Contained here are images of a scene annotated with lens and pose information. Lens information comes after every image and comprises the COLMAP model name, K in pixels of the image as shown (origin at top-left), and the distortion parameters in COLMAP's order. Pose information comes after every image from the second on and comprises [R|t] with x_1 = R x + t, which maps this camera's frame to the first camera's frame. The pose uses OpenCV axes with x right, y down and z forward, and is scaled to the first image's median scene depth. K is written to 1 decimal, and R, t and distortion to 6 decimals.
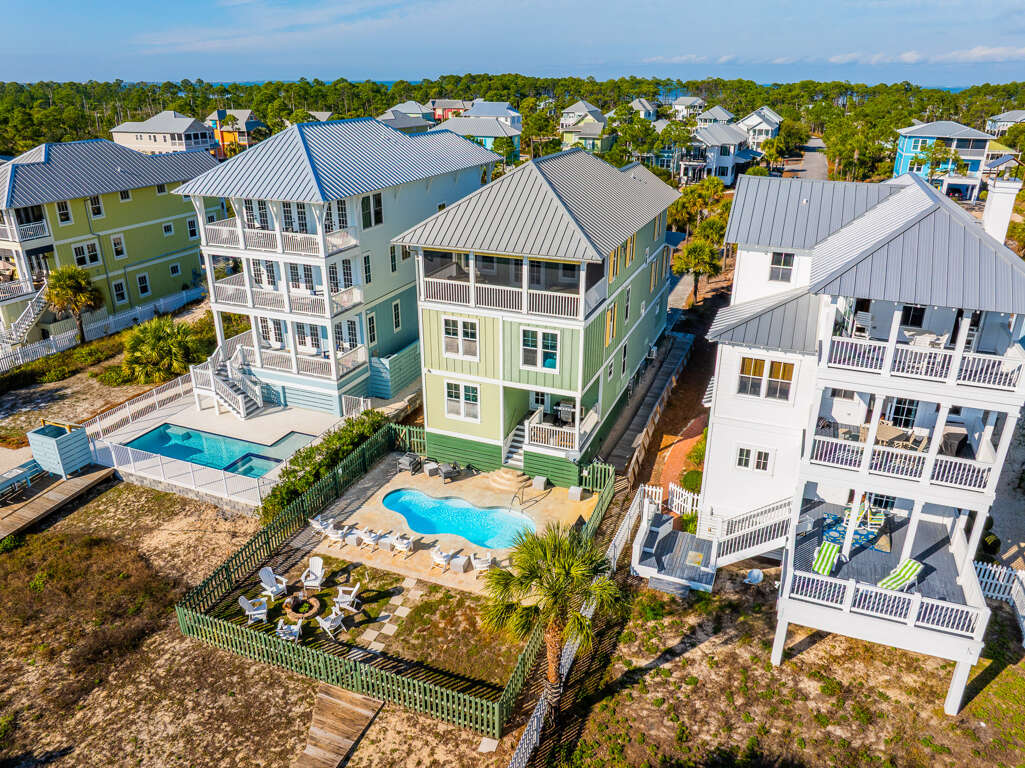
lens RADIAL K [[725.2, 0, 516.2], [0, 725.2, 376.9], [0, 0, 1]] dist [-0.050257, 0.019849]
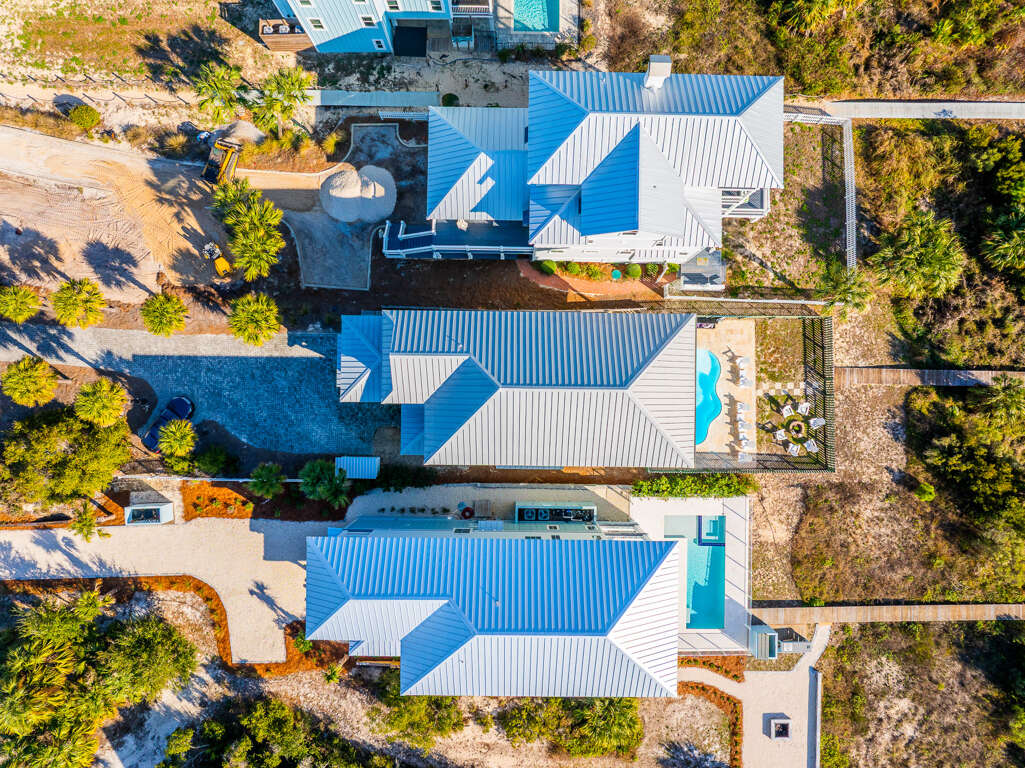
lens RADIAL K [[725.2, 0, 517.9], [0, 725.2, 377.4], [0, 0, 1]] dist [-0.050257, 0.019849]
pose [[-0.357705, -0.933783, 0.009854, 0.098777], [0.352308, -0.125171, 0.927476, -1.570745], [-0.864827, 0.335235, 0.373753, 0.701658]]
